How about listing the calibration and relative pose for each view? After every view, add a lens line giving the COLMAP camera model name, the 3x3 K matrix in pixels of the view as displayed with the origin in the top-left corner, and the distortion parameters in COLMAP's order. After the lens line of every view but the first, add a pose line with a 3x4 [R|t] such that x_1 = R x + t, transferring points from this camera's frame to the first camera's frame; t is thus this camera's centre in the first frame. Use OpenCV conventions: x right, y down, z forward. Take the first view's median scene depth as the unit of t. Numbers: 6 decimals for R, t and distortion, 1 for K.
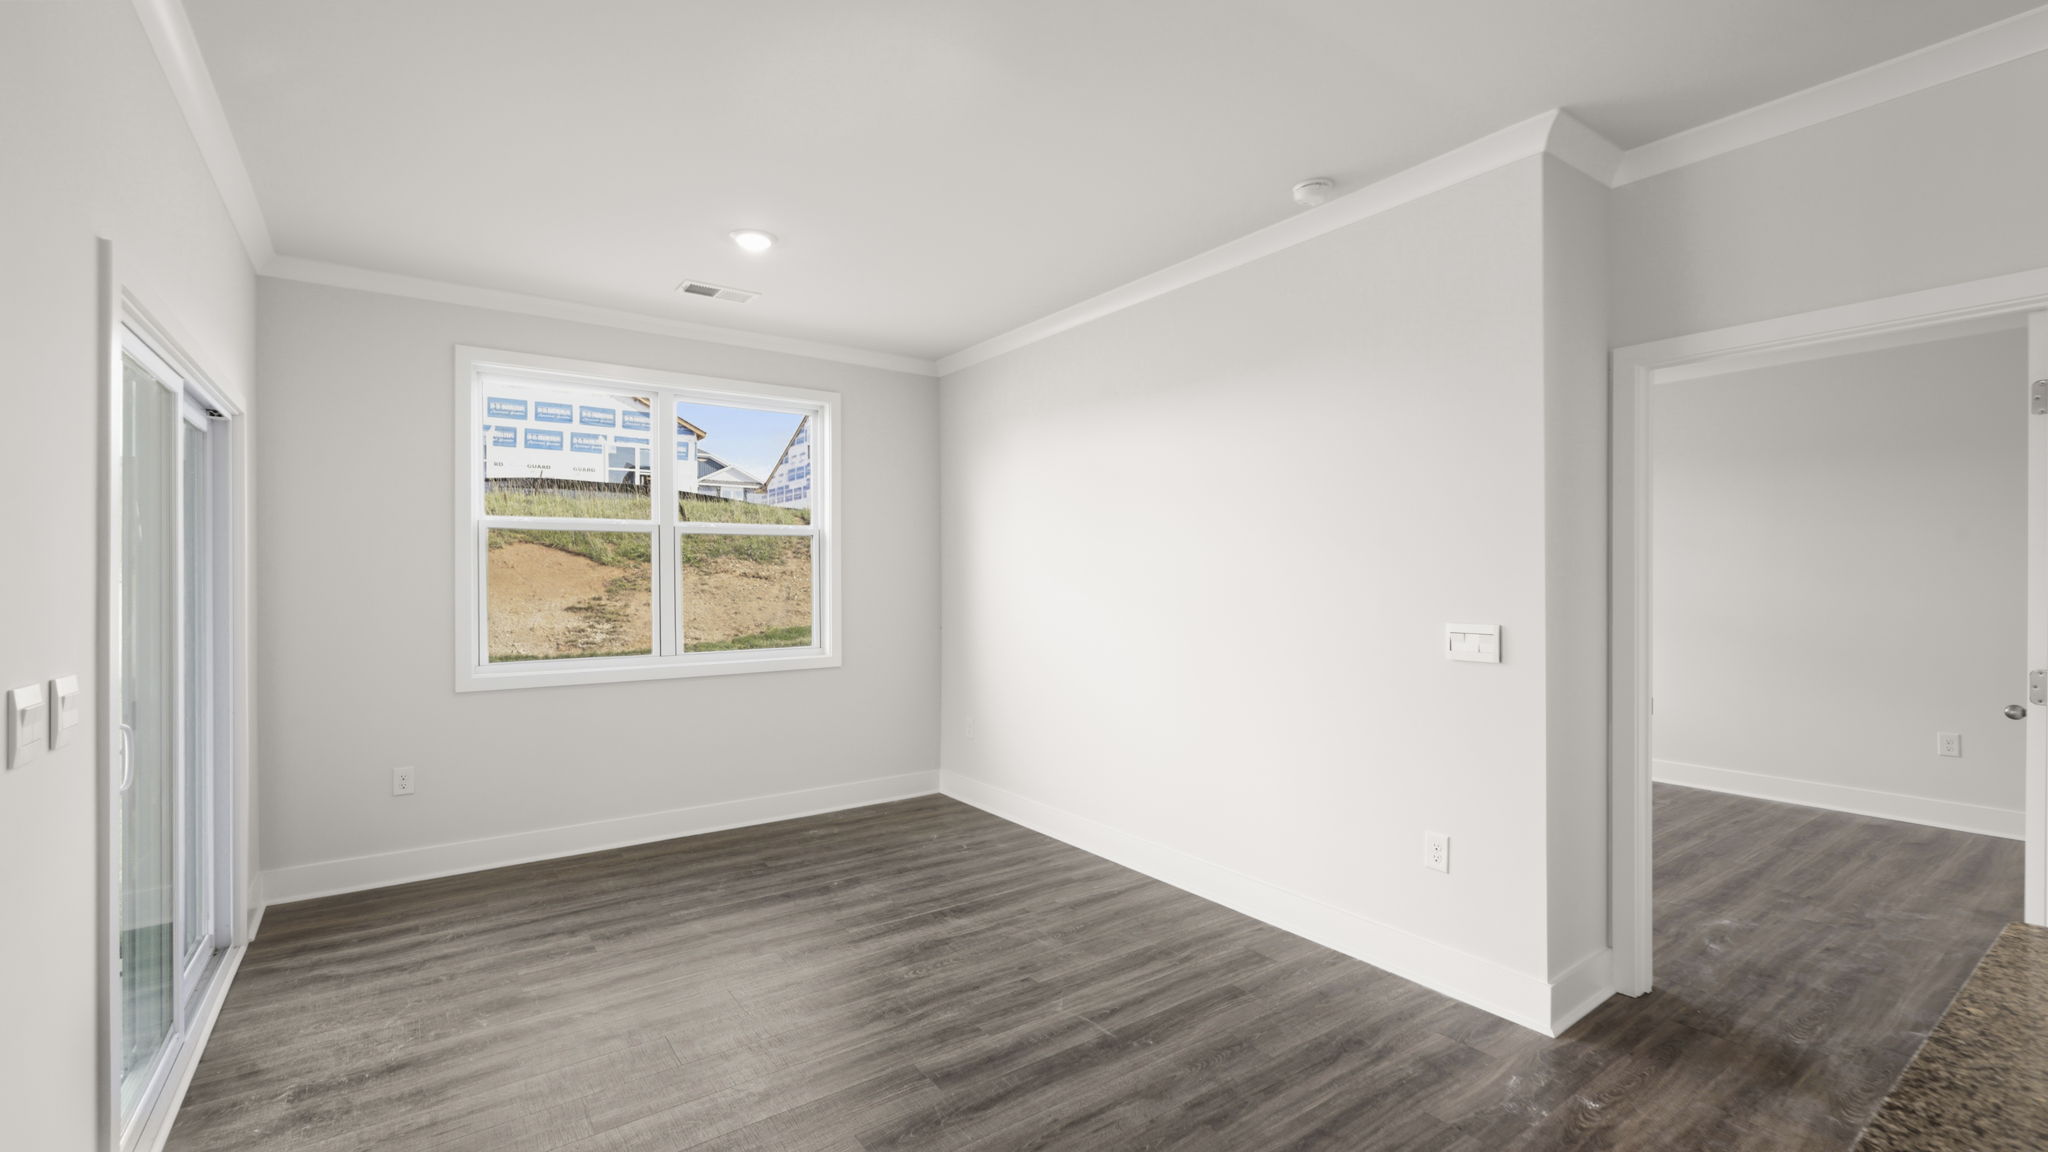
lens RADIAL K [[873.8, 0, 1008.2], [0, 873.8, 579.0], [0, 0, 1]] dist [0.003014, 0.000789]
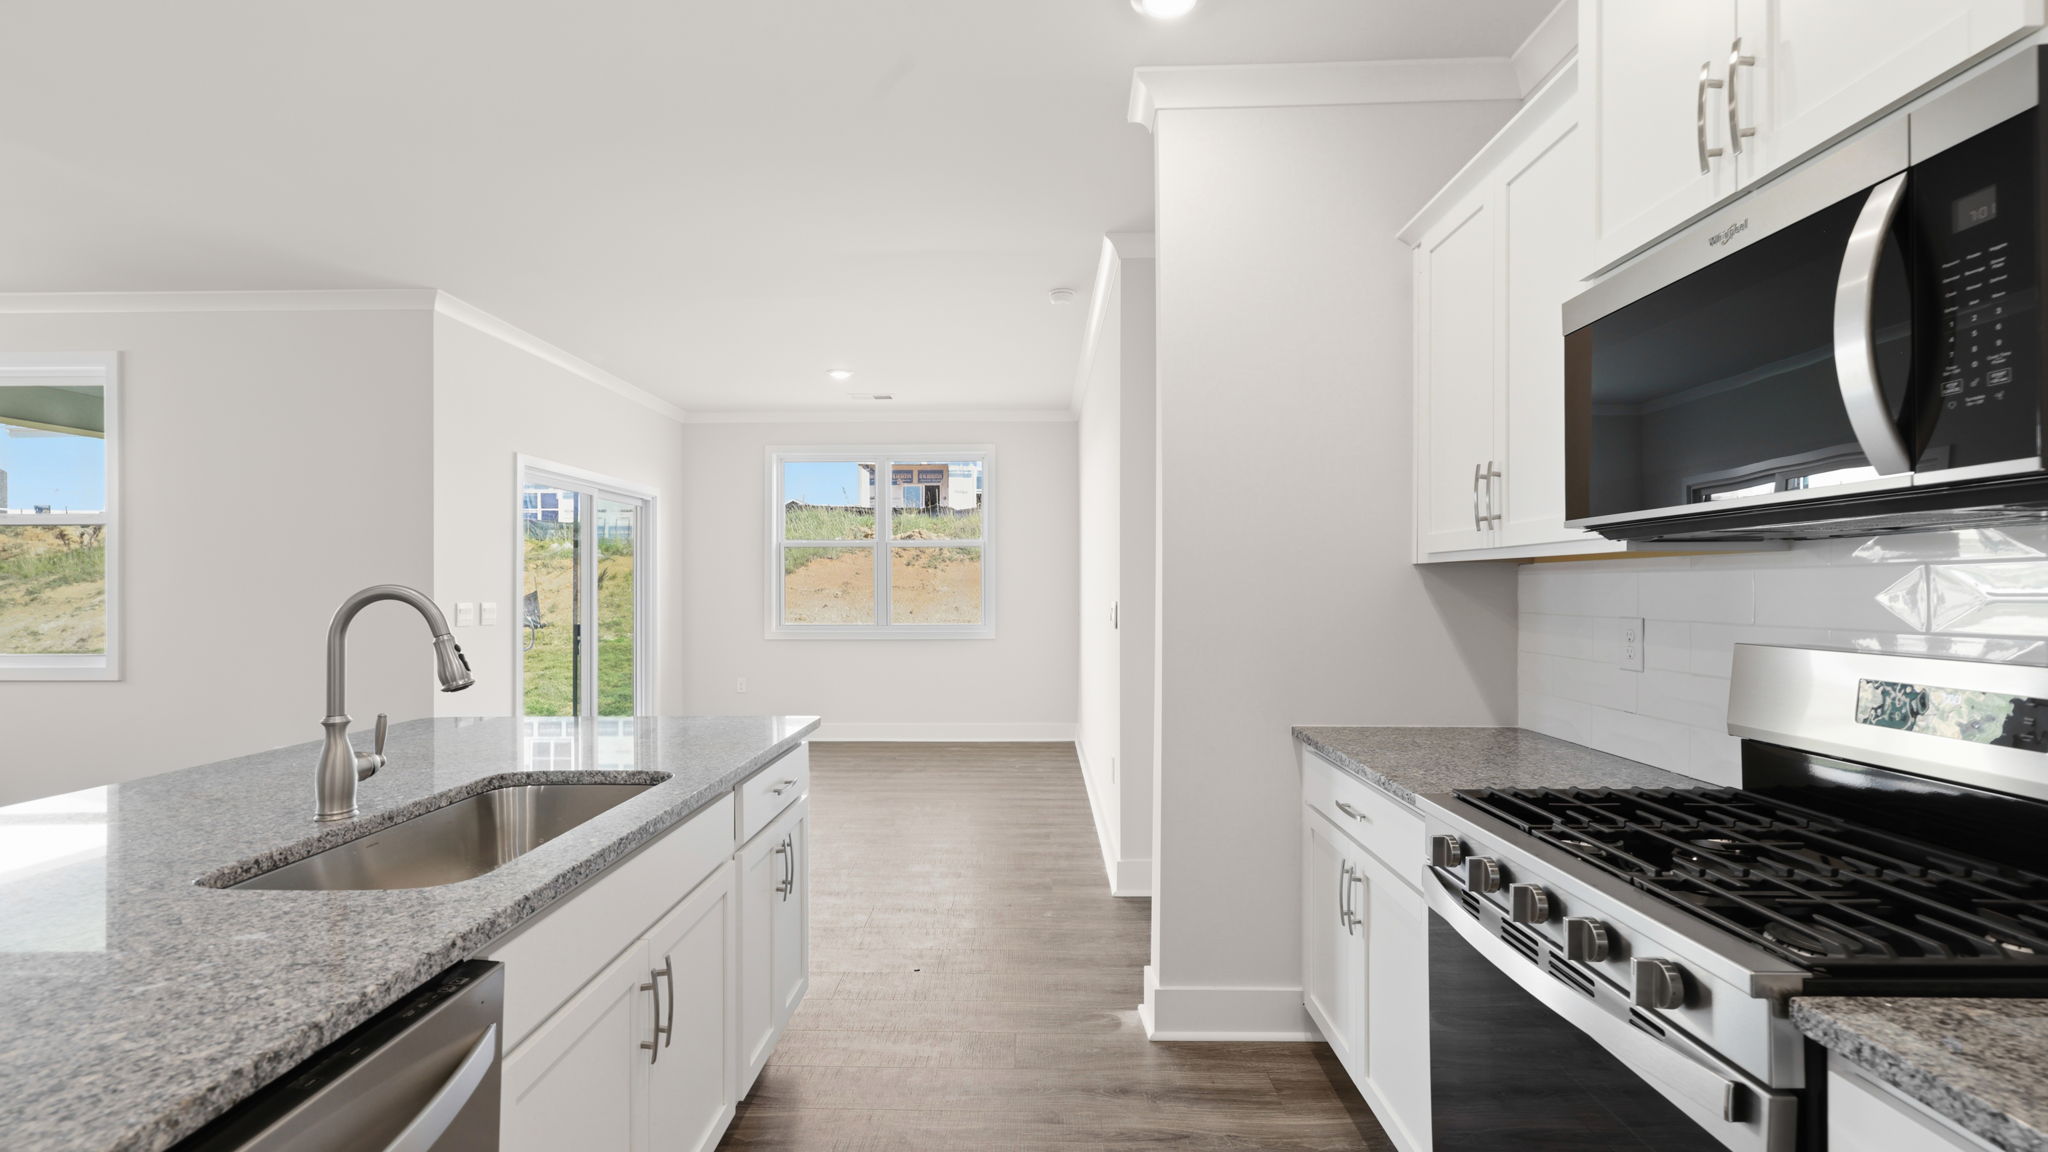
lens RADIAL K [[873.8, 0, 1012.6], [0, 873.8, 585.4], [0, 0, 1]] dist [0.003014, 0.000789]
pose [[0.802983, -0.000360, -0.596002, 0.515063], [-0.000494, 0.999999, -0.001269, 0.011973], [0.596001, 0.001314, 0.802982, -0.081791]]
